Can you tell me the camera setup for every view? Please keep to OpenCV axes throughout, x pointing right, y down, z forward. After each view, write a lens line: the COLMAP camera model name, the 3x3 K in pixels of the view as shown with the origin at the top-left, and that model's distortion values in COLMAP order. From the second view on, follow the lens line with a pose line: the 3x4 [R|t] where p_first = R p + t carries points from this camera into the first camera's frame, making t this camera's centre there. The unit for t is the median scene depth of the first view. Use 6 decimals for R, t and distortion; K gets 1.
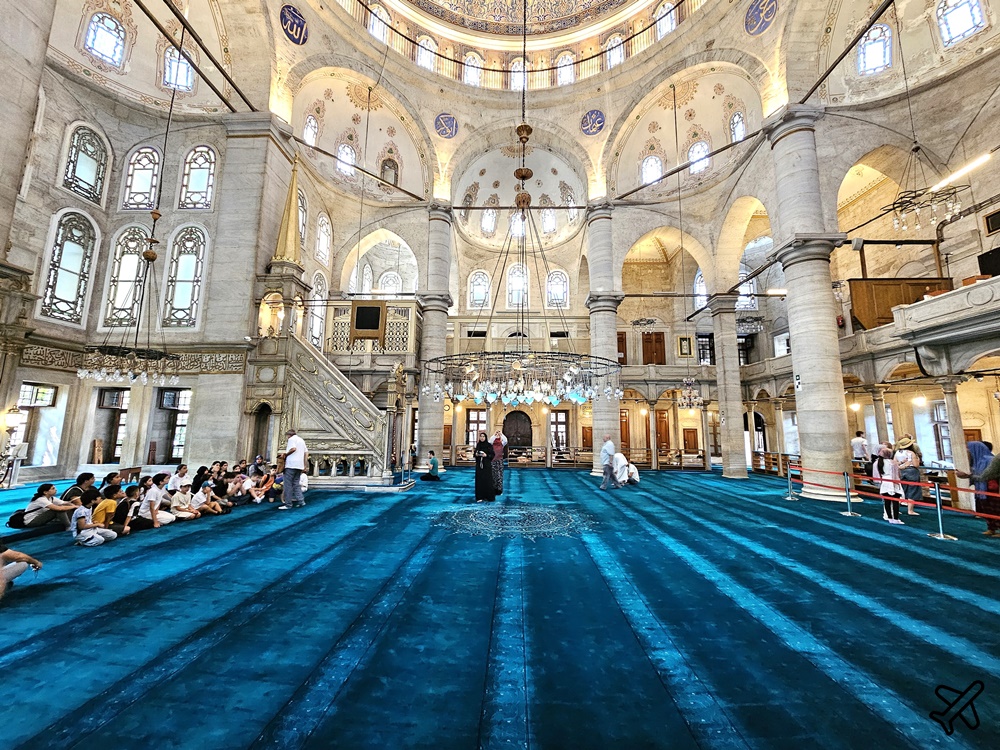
lens RADIAL K [[408.1, 0, 498.0], [0, 408.1, 366.8], [0, 0, 1]] dist [0.002492, -0.000139]
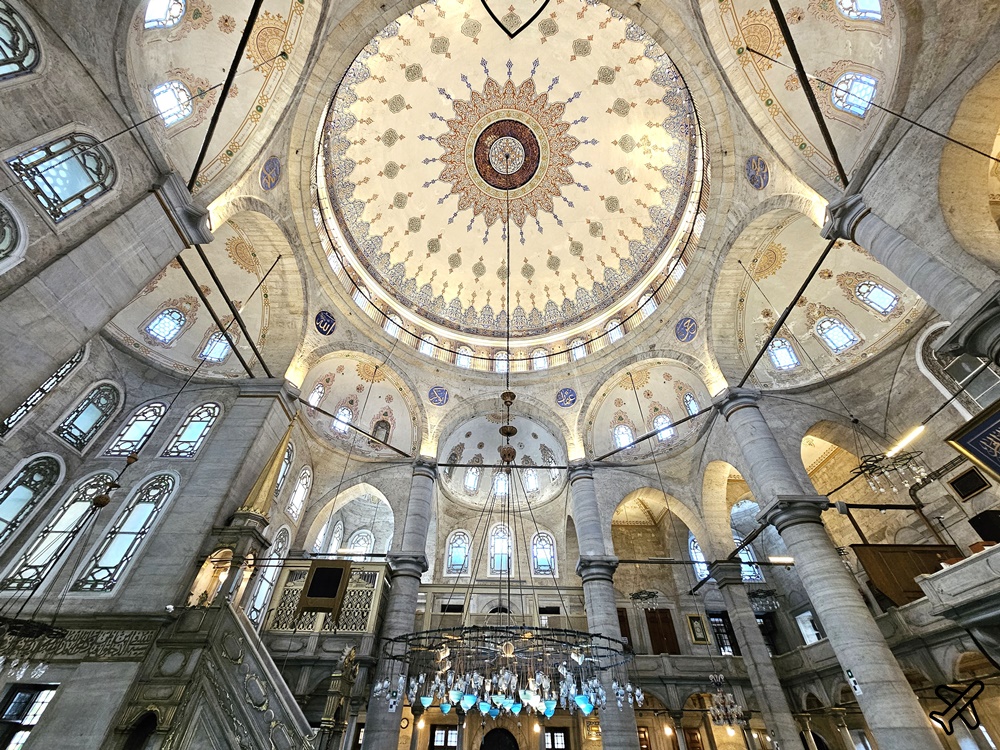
lens RADIAL K [[408.3, 0, 497.6], [0, 408.3, 368.9], [0, 0, 1]] dist [0.001261, -0.000360]
pose [[0.998865, 0.033123, 0.034242, -0.005285], [-0.007197, 0.815410, -0.578840, 0.006813], [-0.047094, 0.577936, 0.814722, 0.028355]]
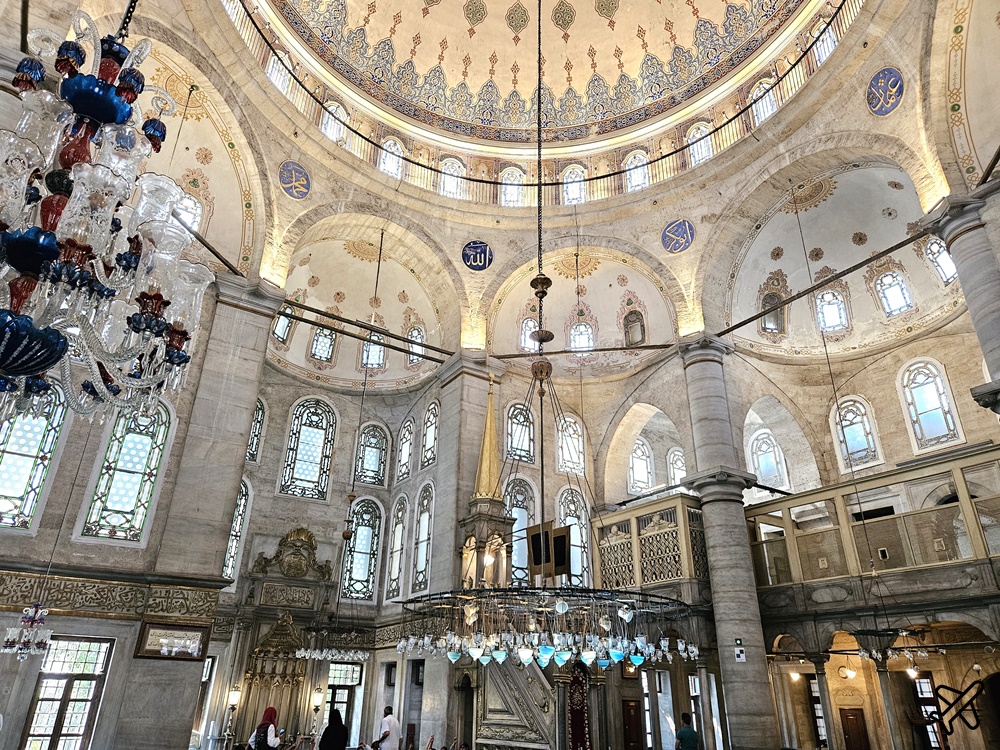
lens RADIAL K [[667.7, 0, 501.8], [0, 667.7, 379.1], [0, 0, 1]] dist [0.045313, -0.004993]
pose [[0.576389, -0.355020, -0.736027, 0.597371], [0.110538, 0.926291, -0.360231, 0.028049], [0.809664, 0.126275, 0.573148, 0.155928]]
